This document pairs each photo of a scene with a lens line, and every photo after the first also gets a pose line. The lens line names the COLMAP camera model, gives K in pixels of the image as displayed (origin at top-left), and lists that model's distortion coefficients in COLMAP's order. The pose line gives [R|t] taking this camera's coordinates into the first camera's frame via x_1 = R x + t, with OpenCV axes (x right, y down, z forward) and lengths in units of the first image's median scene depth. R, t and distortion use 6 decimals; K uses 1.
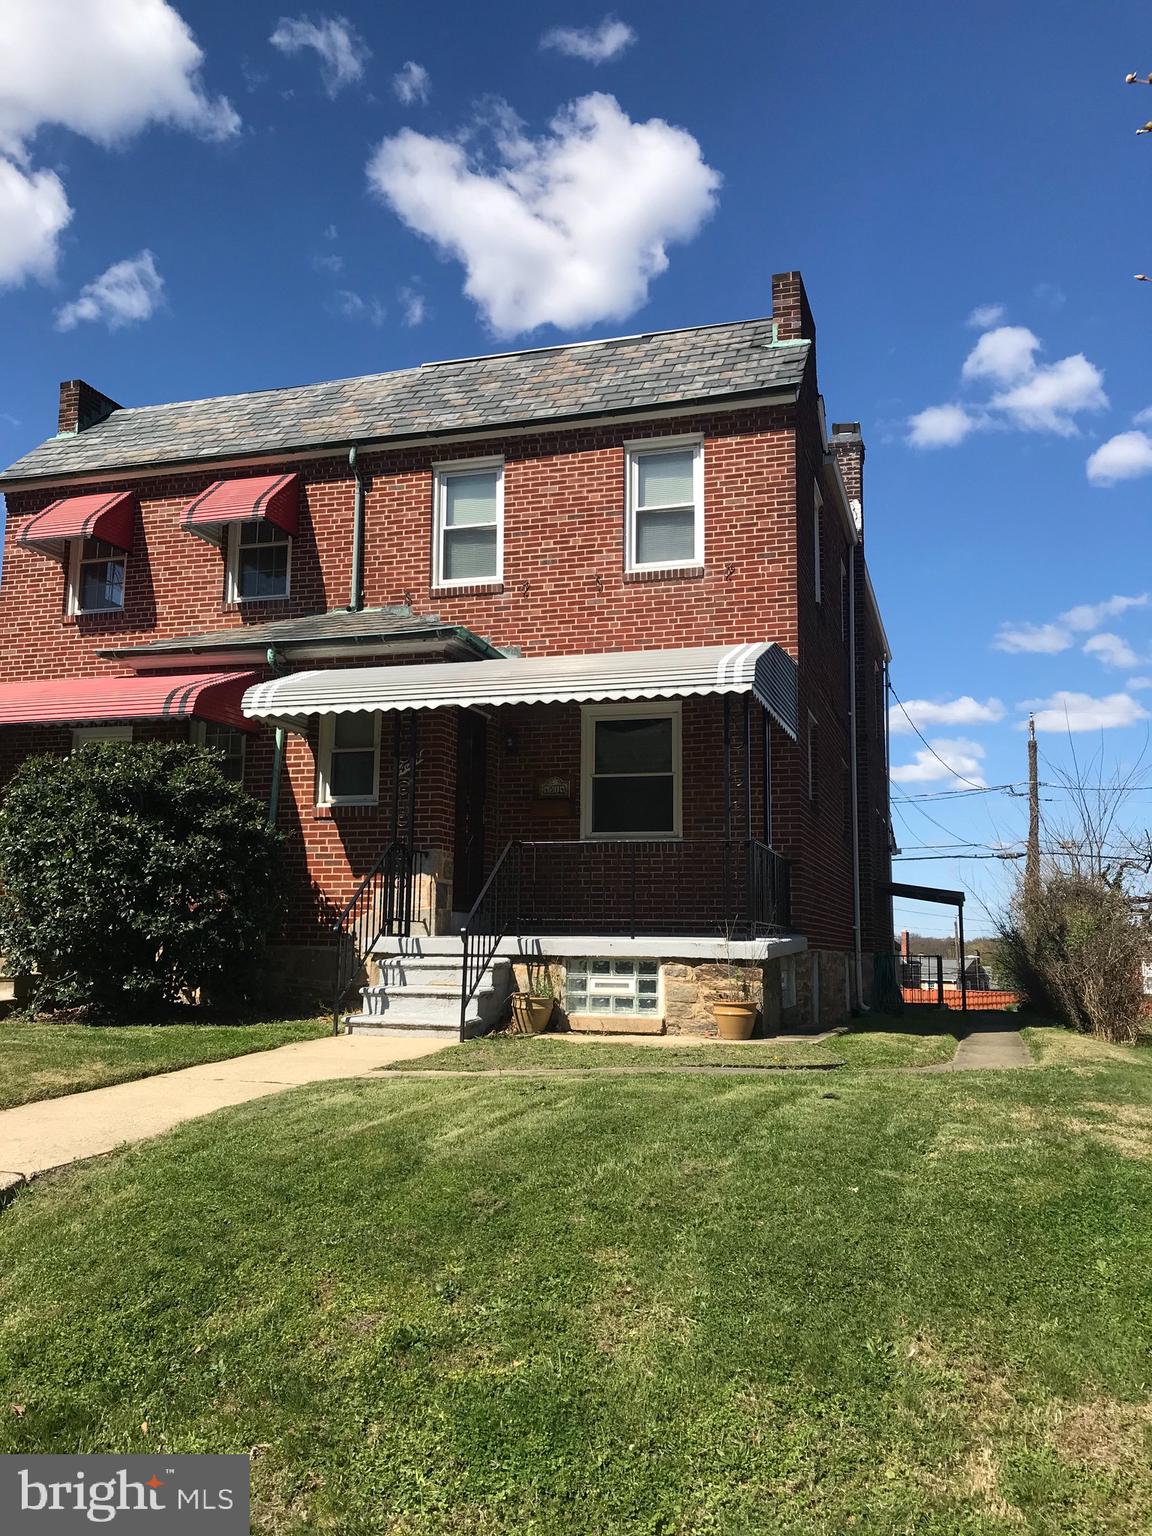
lens RADIAL K [[1259.0, 0, 587.0], [0, 1259.0, 748.8], [0, 0, 1]] dist [0.032223, -0.037987]
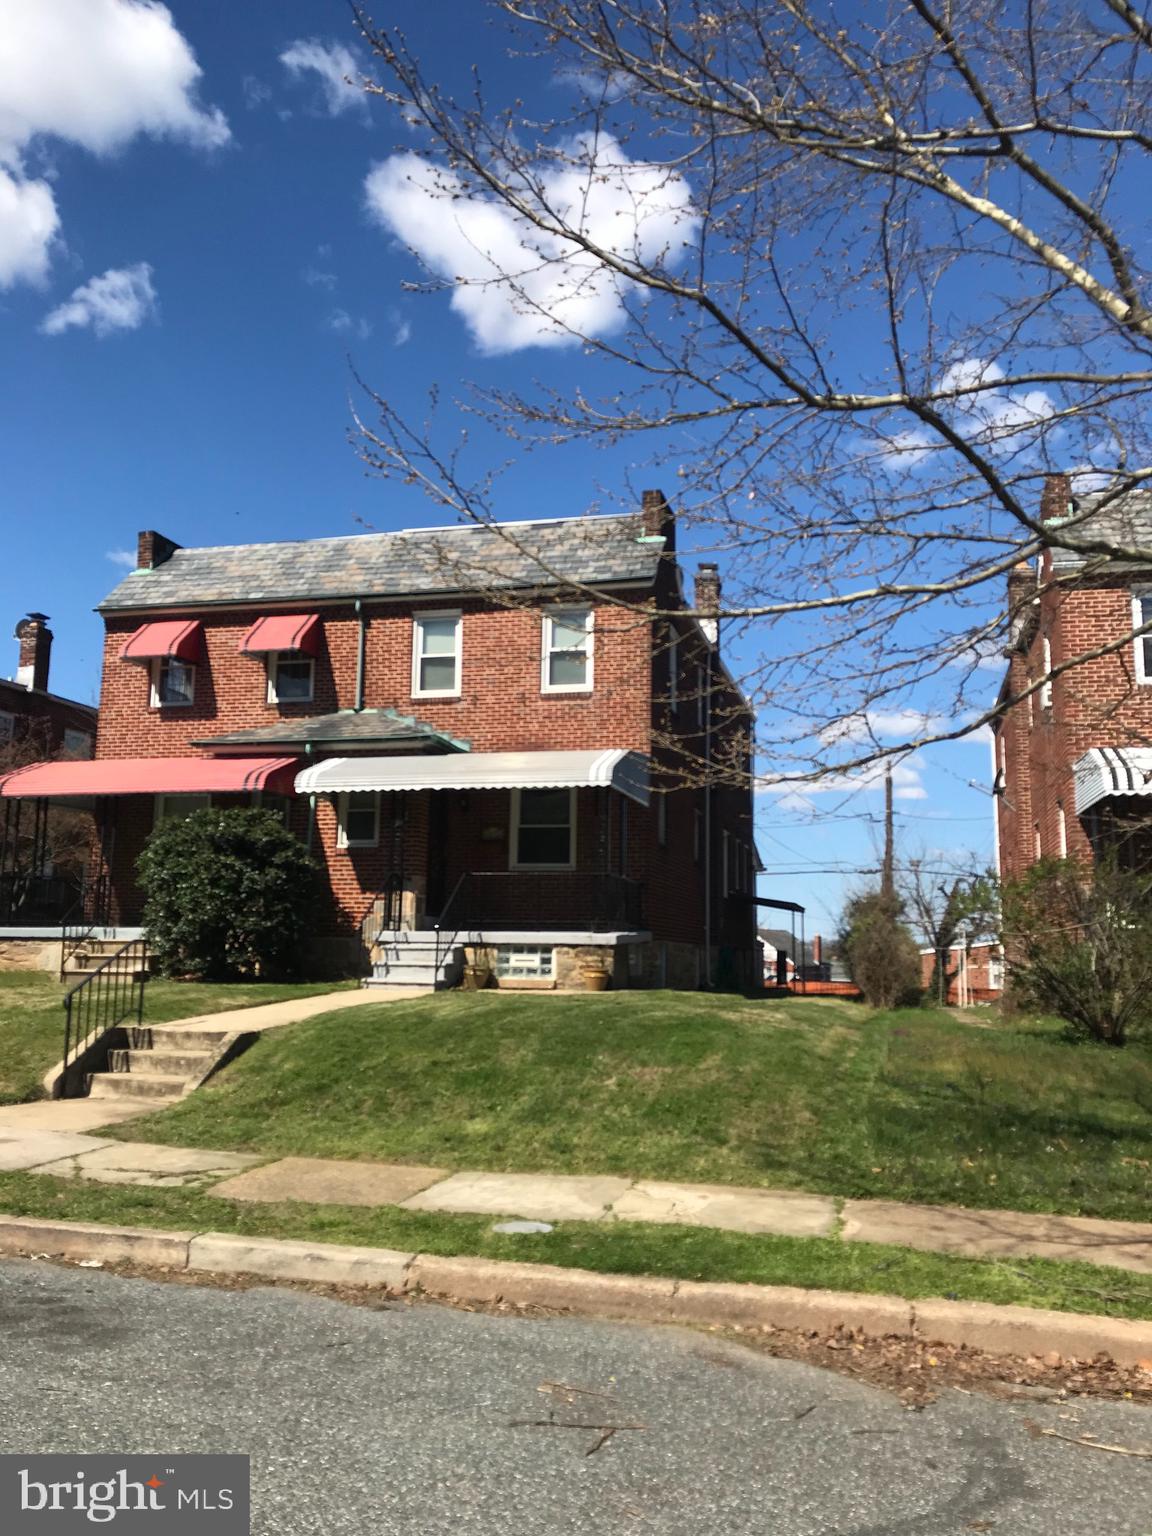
lens RADIAL K [[1259.0, 0, 604.4], [0, 1259.0, 736.0], [0, 0, 1]] dist [0.032223, -0.037987]
pose [[0.998179, 0.012435, 0.059023, 0.017804], [-0.011653, 0.999840, -0.013578, -0.069035], [-0.059182, 0.012866, 0.998164, -0.529623]]
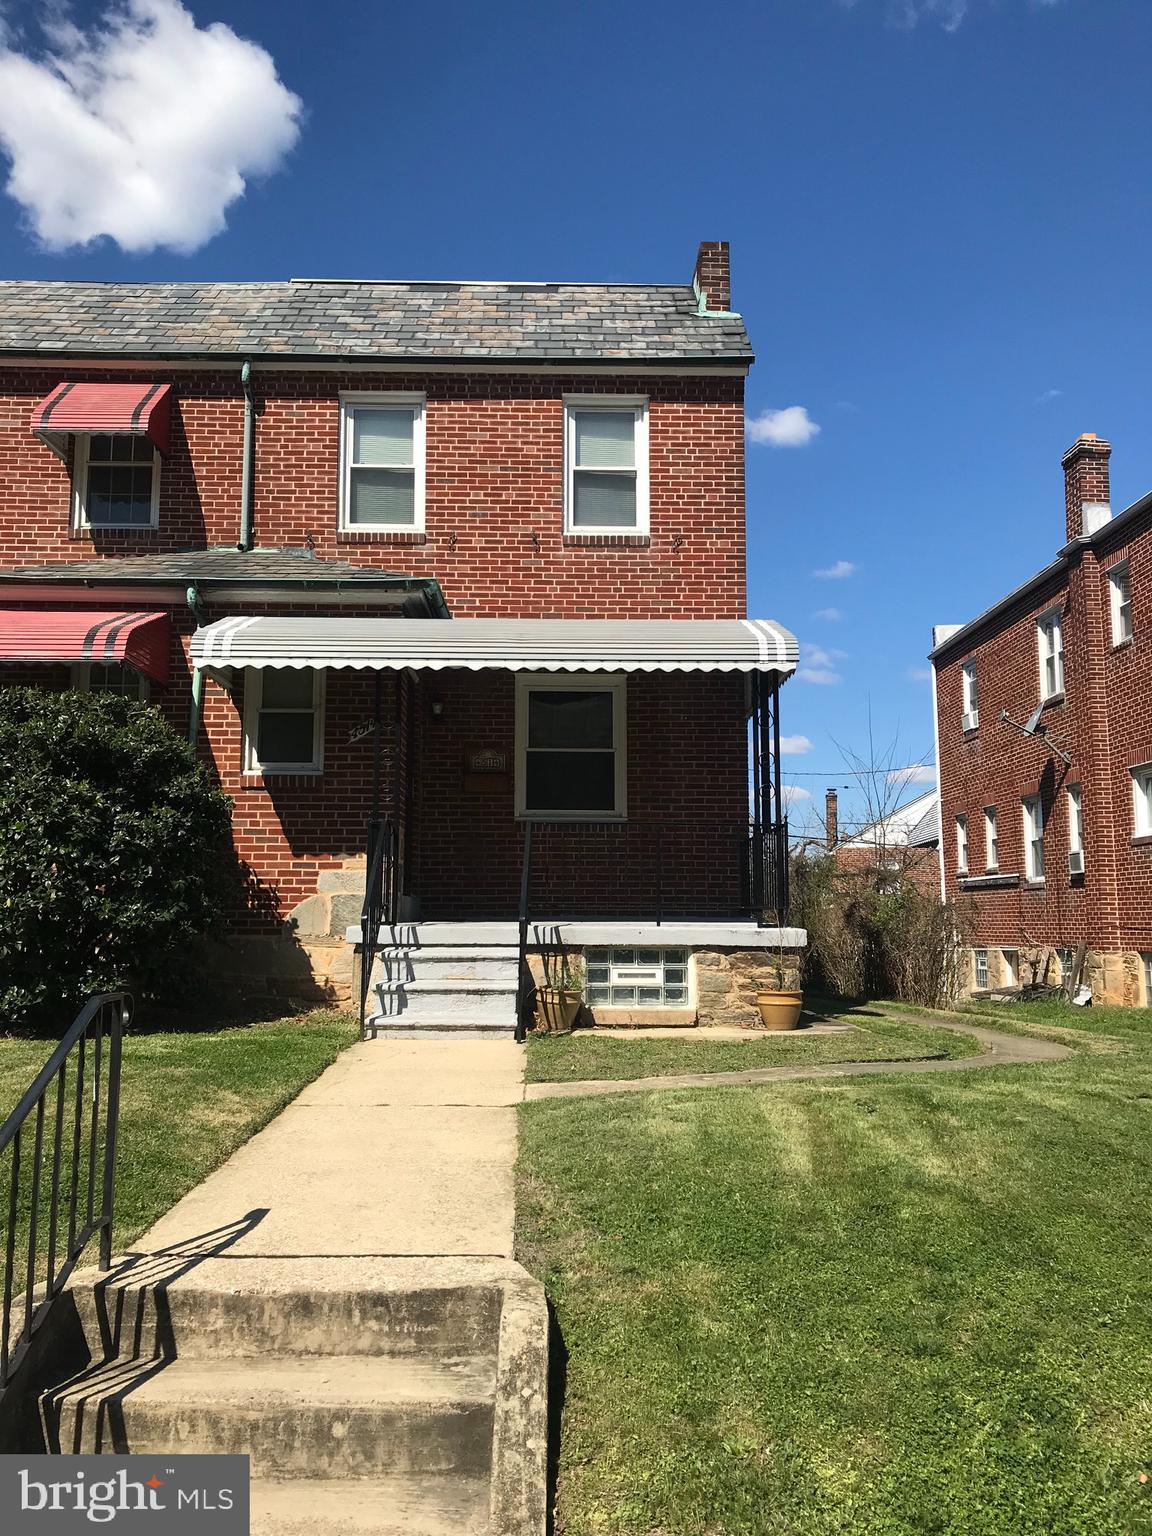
lens RADIAL K [[1259.0, 0, 580.4], [0, 1259.0, 747.6], [0, 0, 1]] dist [0.032223, -0.037987]
pose [[0.949250, 0.035217, 0.312544, -0.251832], [-0.041813, 0.999021, 0.014426, 0.005112], [-0.311730, -0.026763, 0.949794, 0.100659]]
